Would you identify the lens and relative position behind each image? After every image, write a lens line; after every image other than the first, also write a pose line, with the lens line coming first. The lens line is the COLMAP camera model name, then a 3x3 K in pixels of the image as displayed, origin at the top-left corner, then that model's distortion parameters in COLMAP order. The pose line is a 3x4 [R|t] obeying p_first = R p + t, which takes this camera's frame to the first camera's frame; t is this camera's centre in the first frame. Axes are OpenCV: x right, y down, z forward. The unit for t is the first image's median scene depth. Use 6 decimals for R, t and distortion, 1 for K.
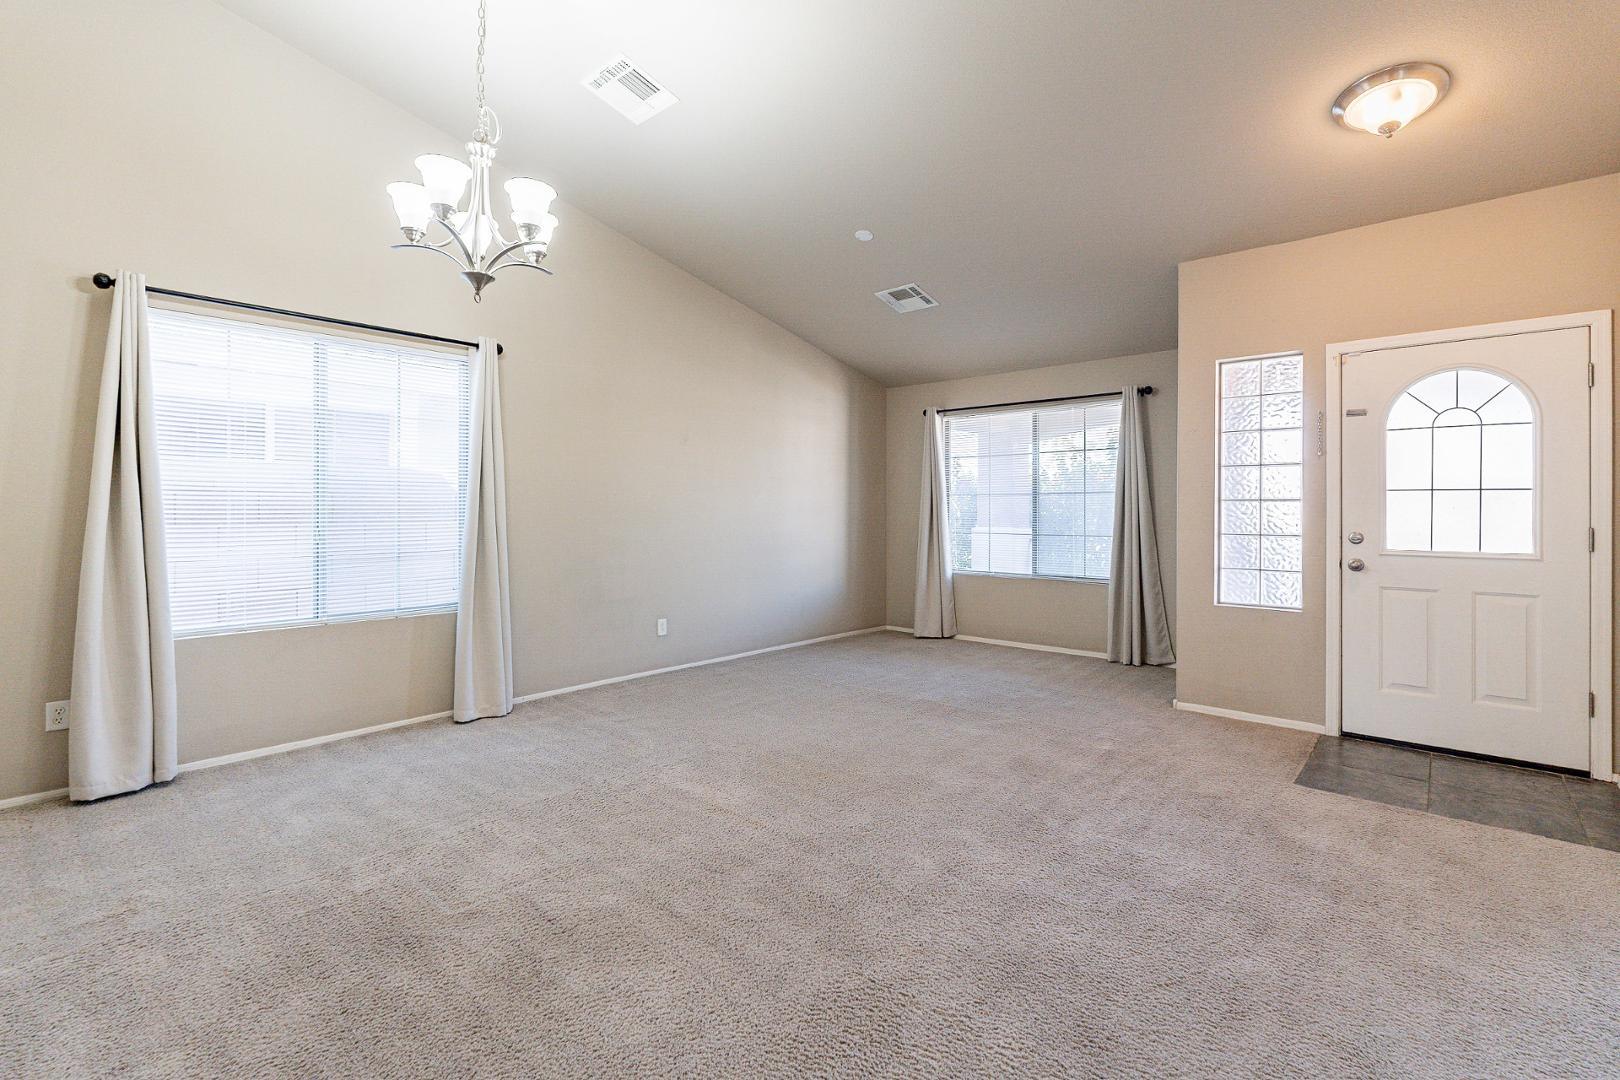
lens RADIAL K [[725.4, 0, 805.0], [0, 725.4, 512.3], [0, 0, 1]] dist [0.000233, -0.000119]
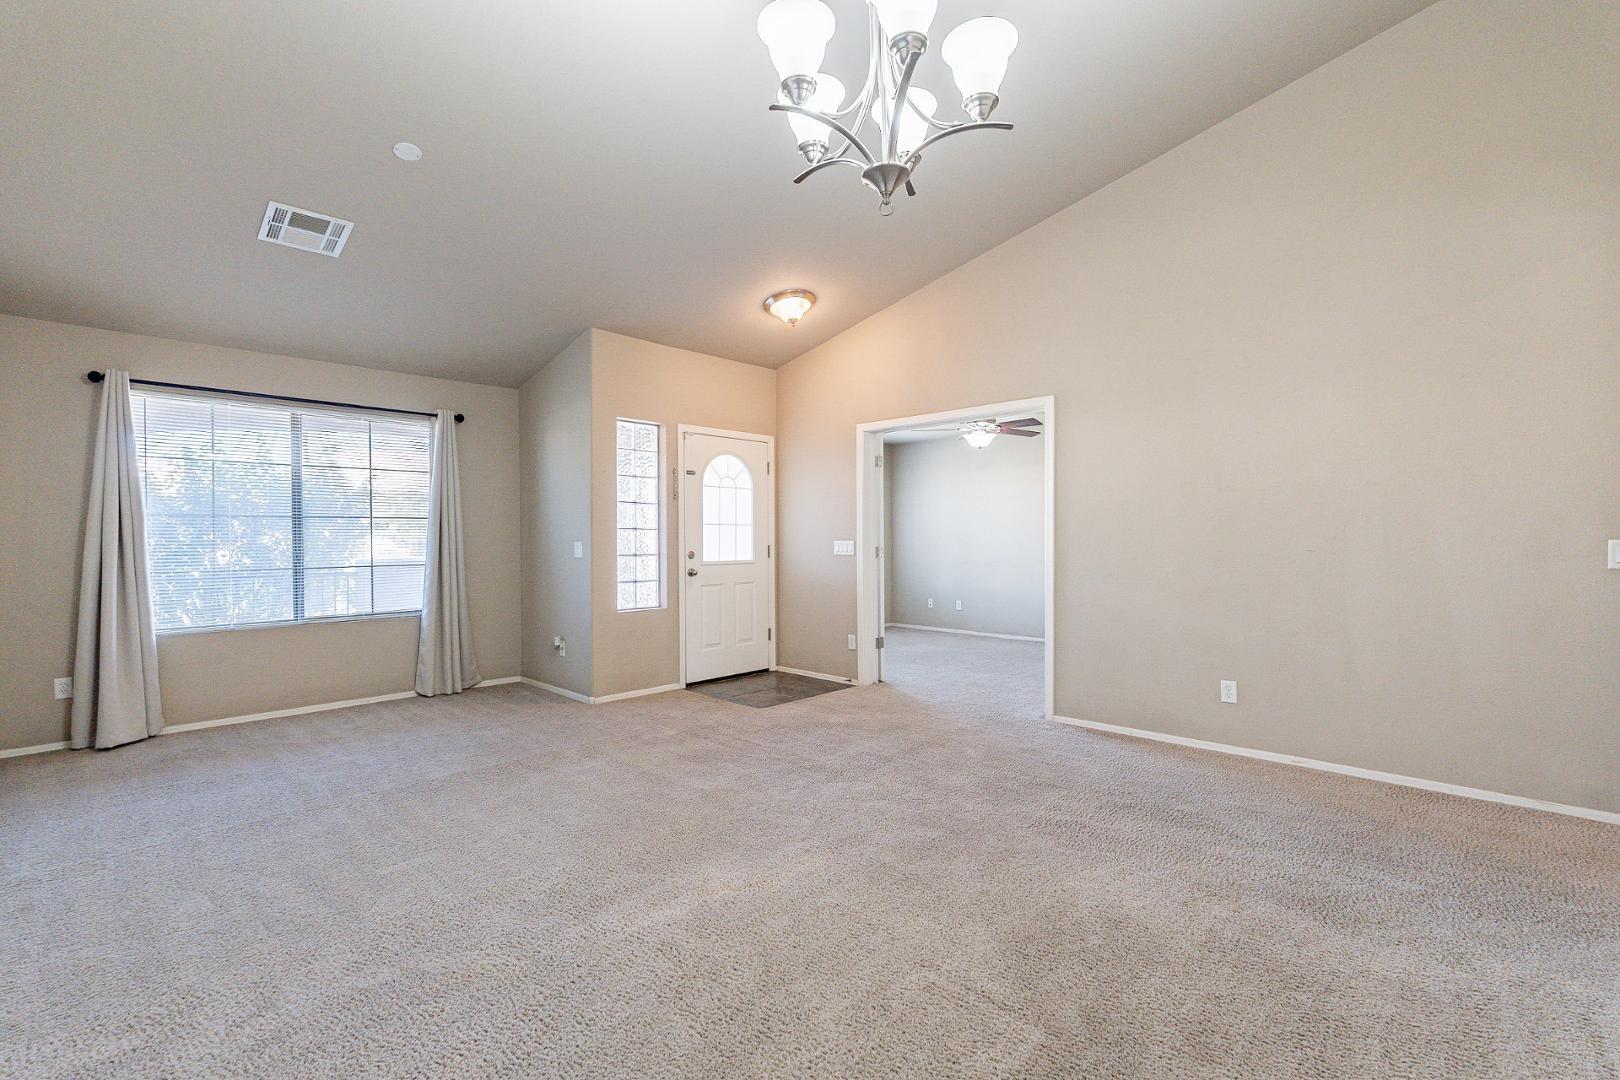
lens RADIAL K [[712.1, 0, 811.4], [0, 712.1, 545.1], [0, 0, 1]] dist [0.001617, 0.000060]
pose [[0.037467, -0.011200, 0.999235, -0.730536], [0.007301, 0.999914, 0.010934, 0.000951], [-0.999271, 0.006886, 0.037546, 0.695222]]
